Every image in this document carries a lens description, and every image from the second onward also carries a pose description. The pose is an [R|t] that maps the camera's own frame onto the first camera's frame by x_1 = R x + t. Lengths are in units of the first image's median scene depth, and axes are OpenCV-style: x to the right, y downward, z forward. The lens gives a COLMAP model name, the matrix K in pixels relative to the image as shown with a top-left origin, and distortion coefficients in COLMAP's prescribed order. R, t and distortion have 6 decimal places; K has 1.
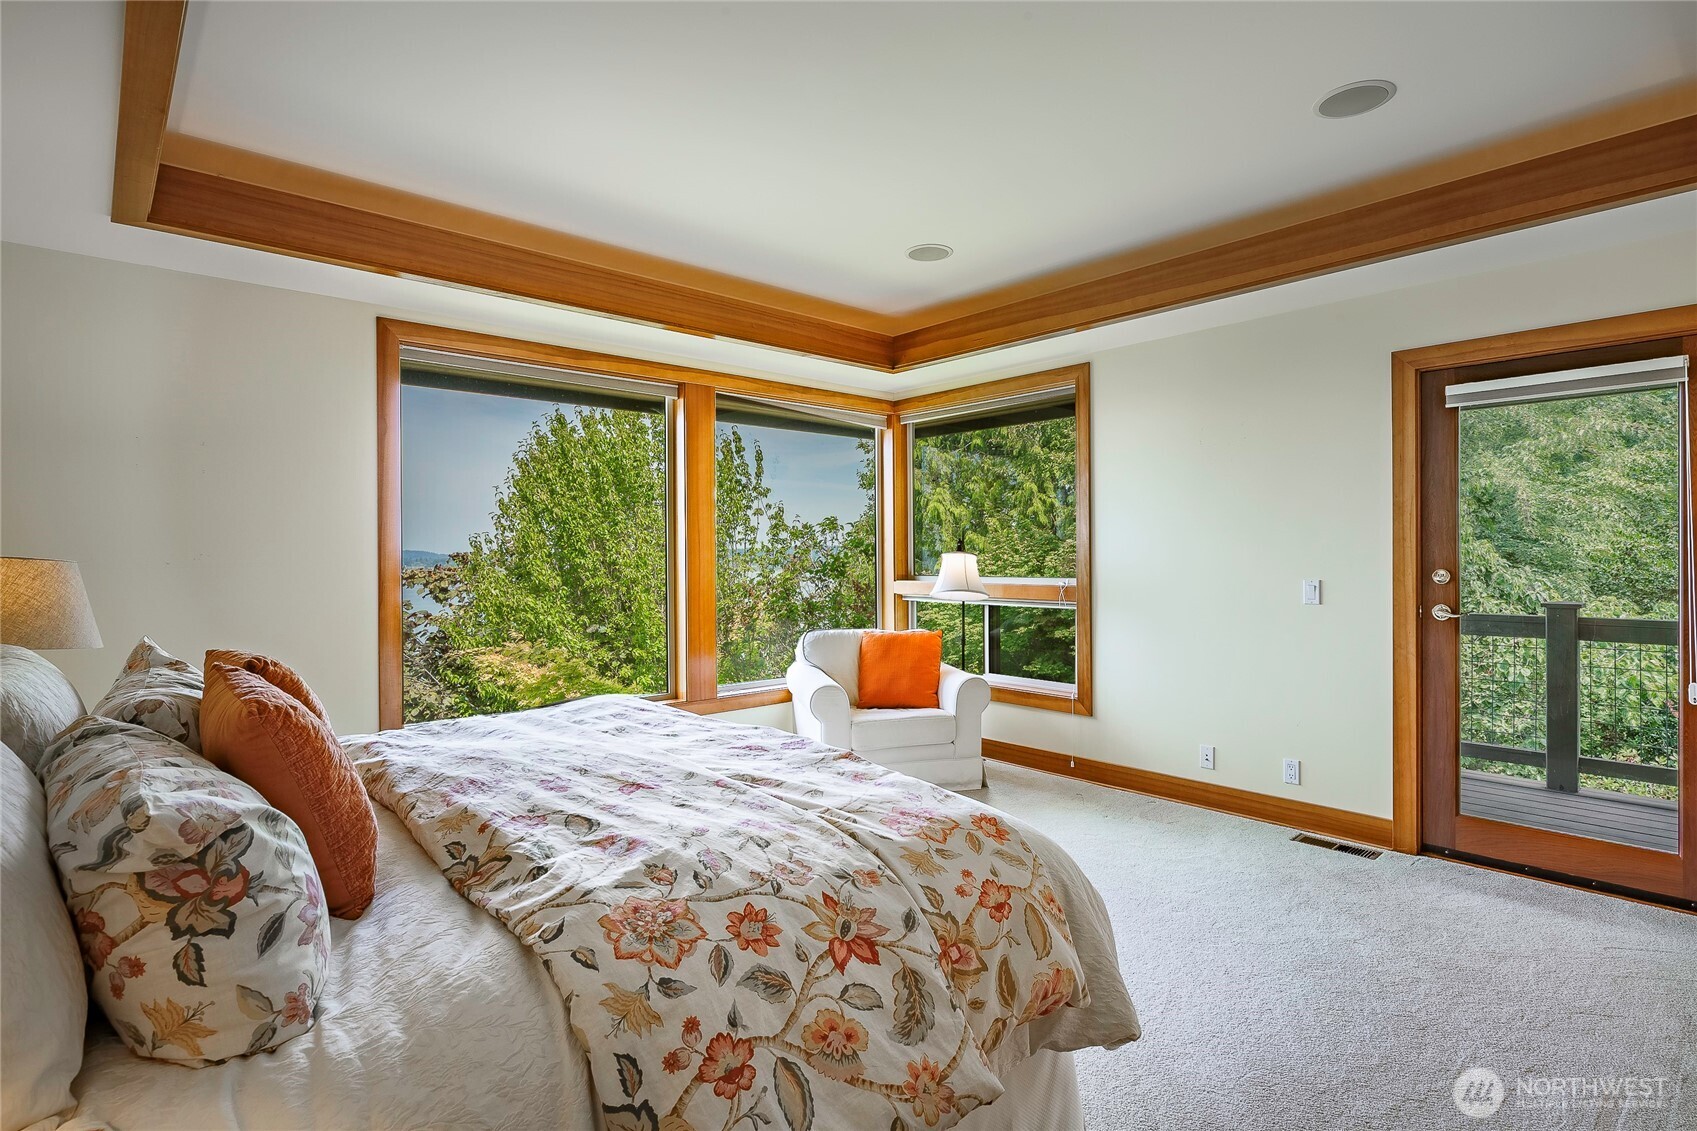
lens RADIAL K [[860.9, 0, 850.7], [0, 860.9, 562.8], [0, 0, 1]] dist [-0.000891, 0.000078]
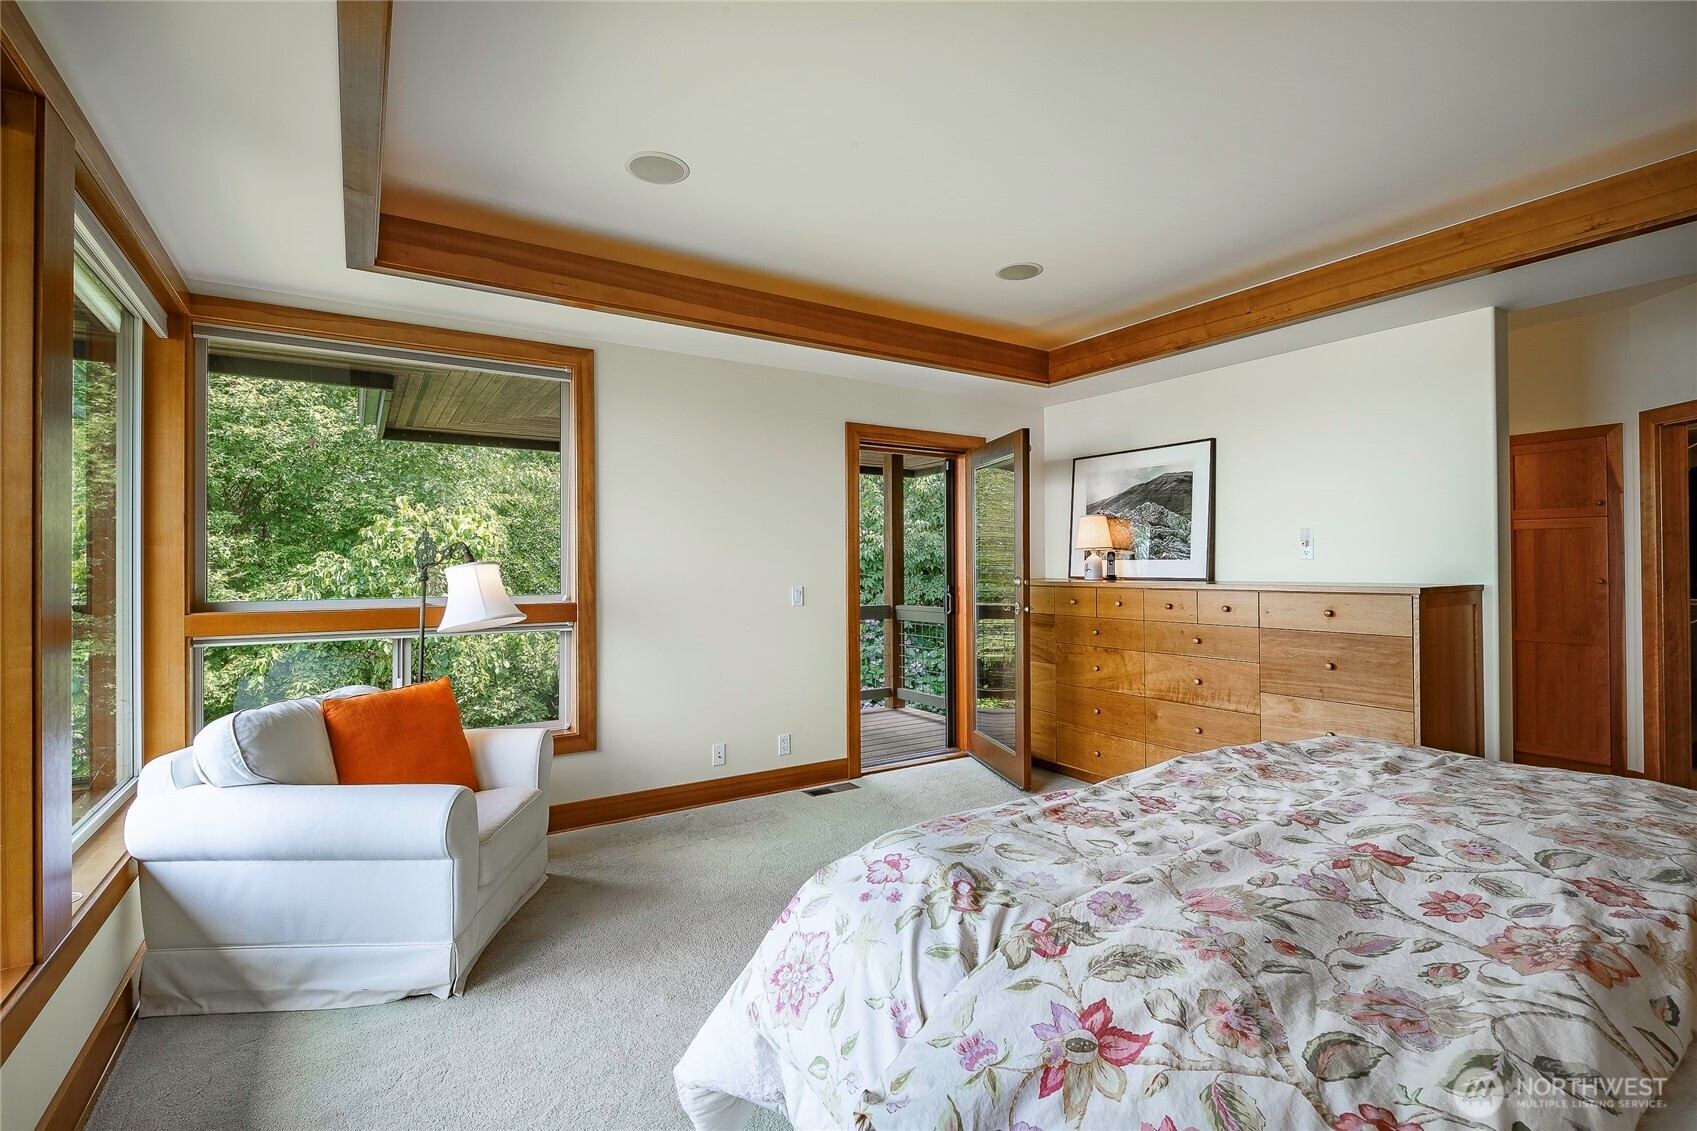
lens RADIAL K [[765.0, 0, 849.8], [0, 765.0, 562.0], [0, 0, 1]] dist [-0.000171, -0.000007]
pose [[0.156040, 0.004468, 0.987741, -0.558150], [0.007737, 0.999954, -0.005745, -0.009681], [-0.987720, 0.008538, 0.155998, 0.754478]]
